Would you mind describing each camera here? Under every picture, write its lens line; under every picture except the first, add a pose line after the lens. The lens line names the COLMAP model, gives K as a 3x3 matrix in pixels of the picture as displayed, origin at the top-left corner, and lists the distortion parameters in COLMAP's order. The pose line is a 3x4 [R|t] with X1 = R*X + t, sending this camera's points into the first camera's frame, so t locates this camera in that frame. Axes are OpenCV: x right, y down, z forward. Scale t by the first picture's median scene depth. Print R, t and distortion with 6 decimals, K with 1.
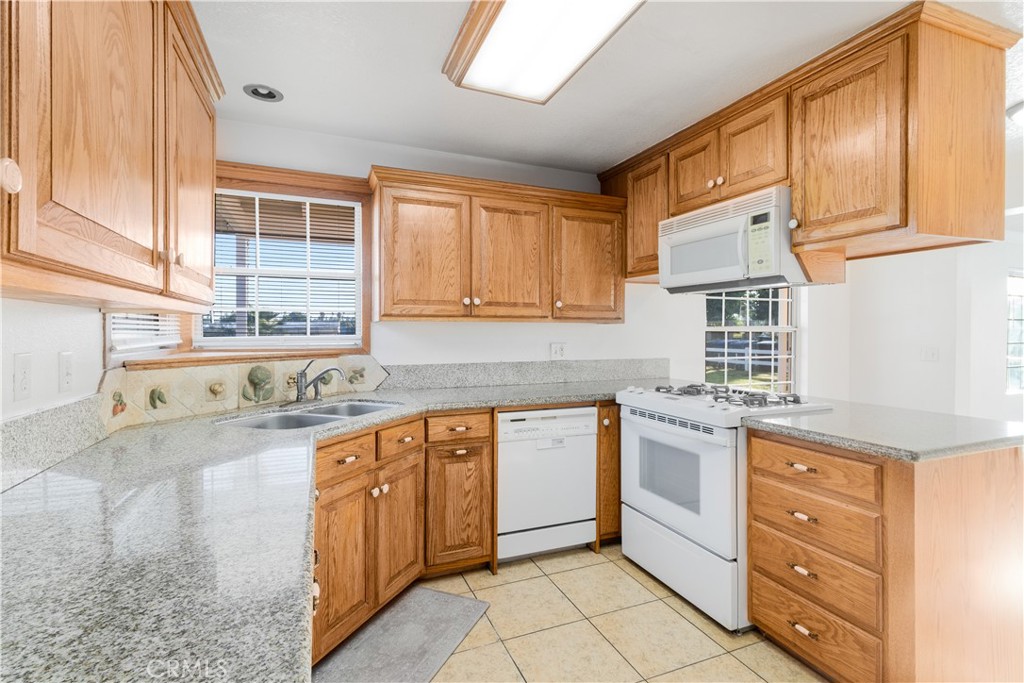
lens RADIAL K [[474.1, 0, 518.5], [0, 474.1, 332.3], [0, 0, 1]] dist [0.004429, 0.000047]
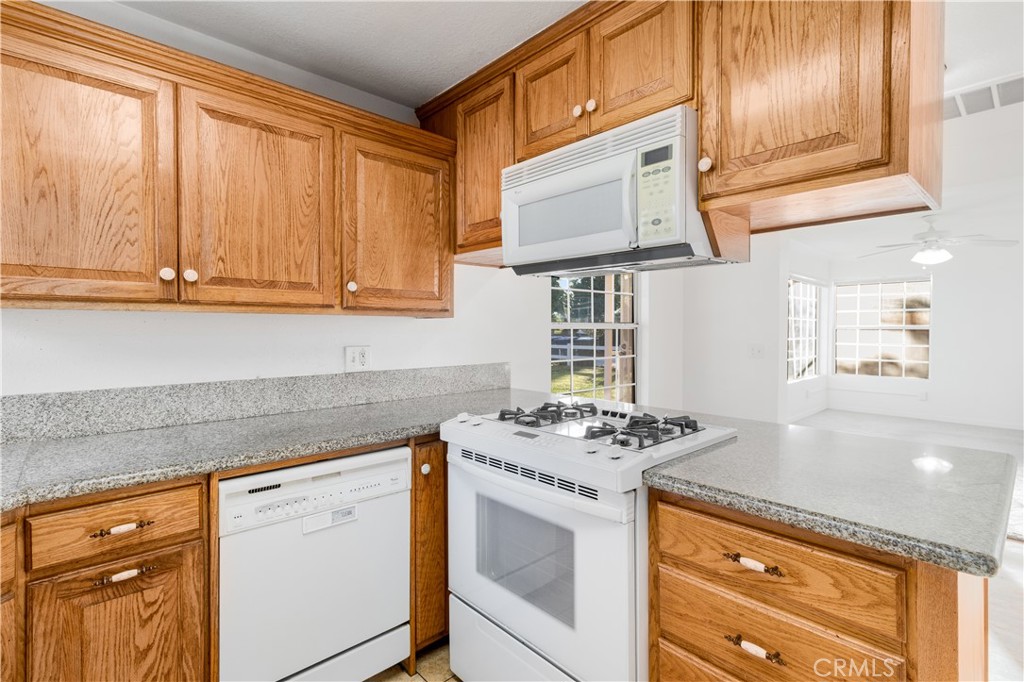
lens RADIAL K [[474.1, 0, 517.1], [0, 474.1, 331.7], [0, 0, 1]] dist [0.004429, 0.000047]
pose [[0.939356, -0.004224, 0.342917, 0.083489], [0.002572, 0.999983, 0.005270, -0.001271], [-0.342933, -0.004068, 0.939351, 0.360549]]
